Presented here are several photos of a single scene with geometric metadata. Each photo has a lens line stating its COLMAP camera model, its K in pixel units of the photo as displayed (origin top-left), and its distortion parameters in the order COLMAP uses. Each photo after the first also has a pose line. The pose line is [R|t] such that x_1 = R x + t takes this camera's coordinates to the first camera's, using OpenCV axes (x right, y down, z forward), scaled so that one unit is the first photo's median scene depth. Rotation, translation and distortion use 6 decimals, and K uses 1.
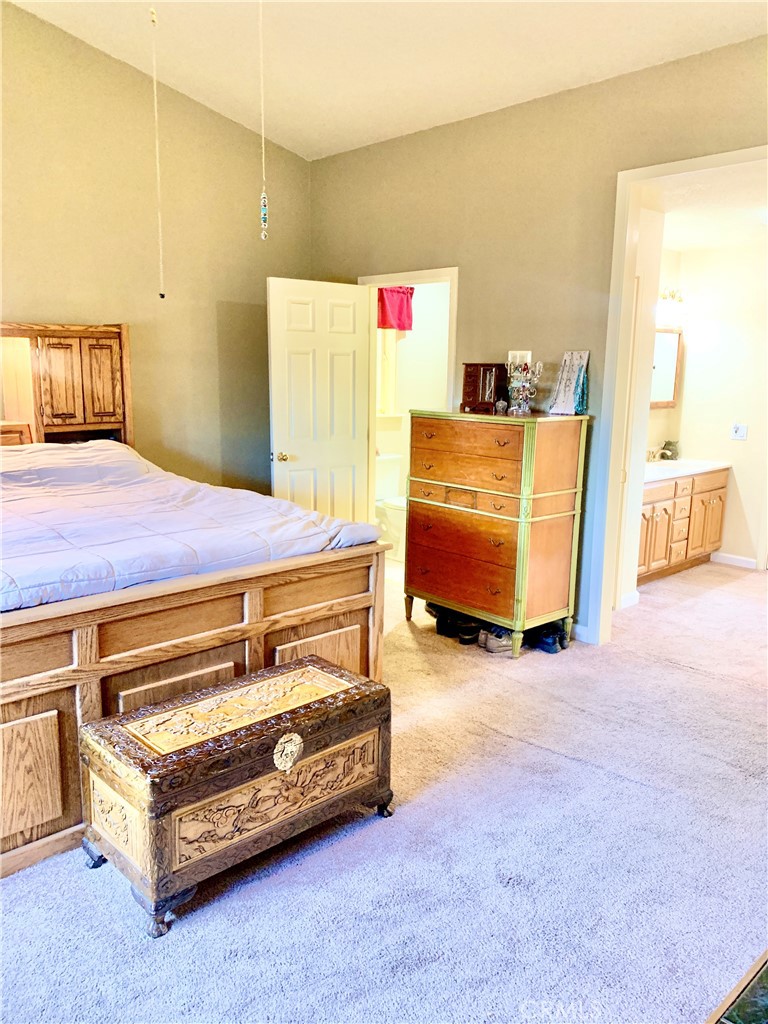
lens RADIAL K [[785.4, 0, 384.0], [0, 785.4, 512.0], [0, 0, 1]] dist [0.000305, 0.000289]
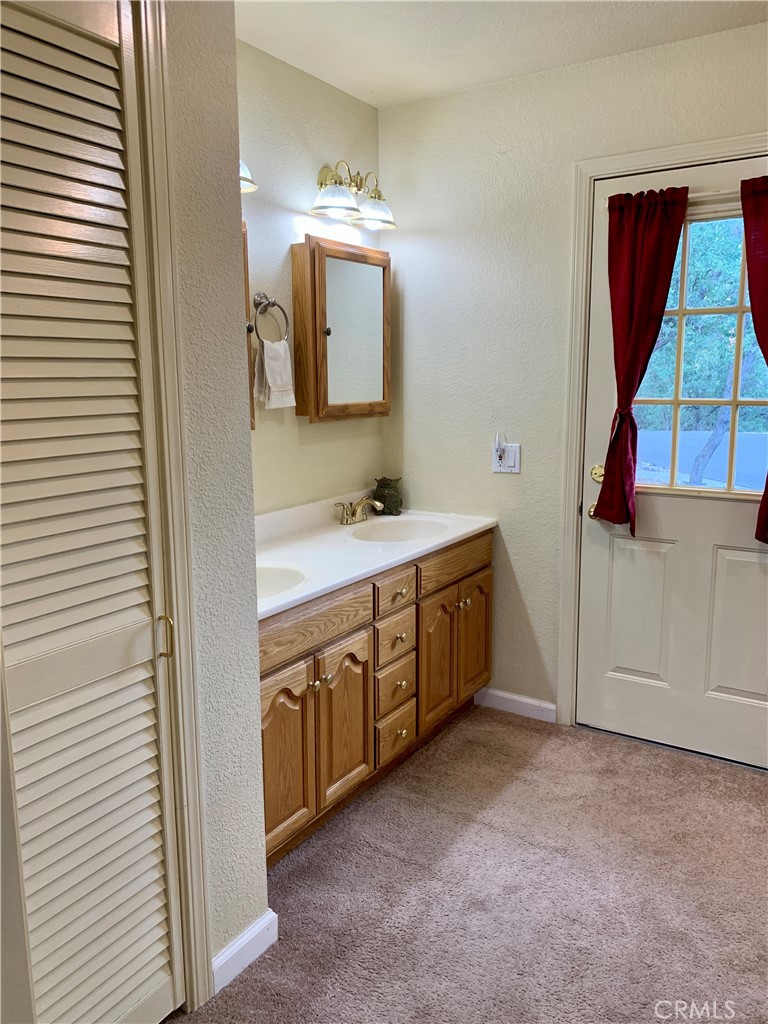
lens RADIAL K [[809.4, 0, 384.0], [0, 809.4, 512.0], [0, 0, 1]] dist [0.098898, -0.135952]
pose [[0.968905, -0.065696, 0.238554, 0.249316], [0.068203, 0.997669, -0.002263, -0.071710], [-0.237849, 0.018463, 0.971127, 0.511962]]
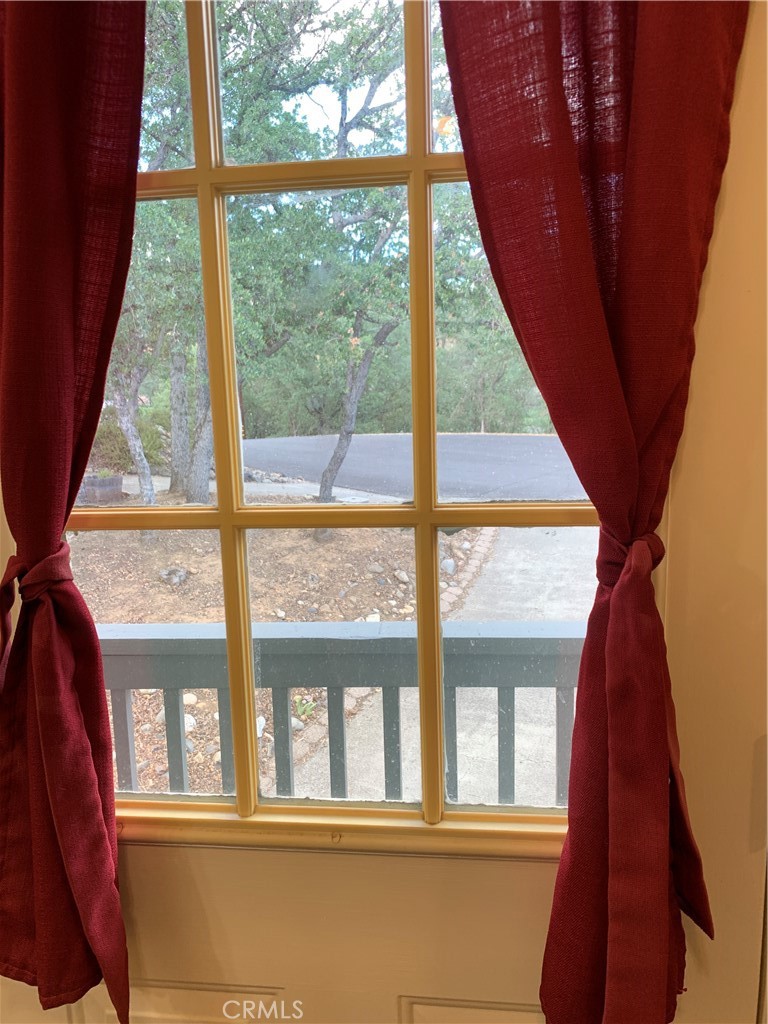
lens RADIAL K [[785.4, 0, 384.0], [0, 785.4, 512.0], [0, 0, 1]] dist [0.000305, 0.000289]
pose [[0.768829, -0.147794, 0.622141, 0.466417], [0.153340, 0.987148, 0.045010, -0.126030], [-0.620797, 0.060795, 0.781610, 0.810410]]
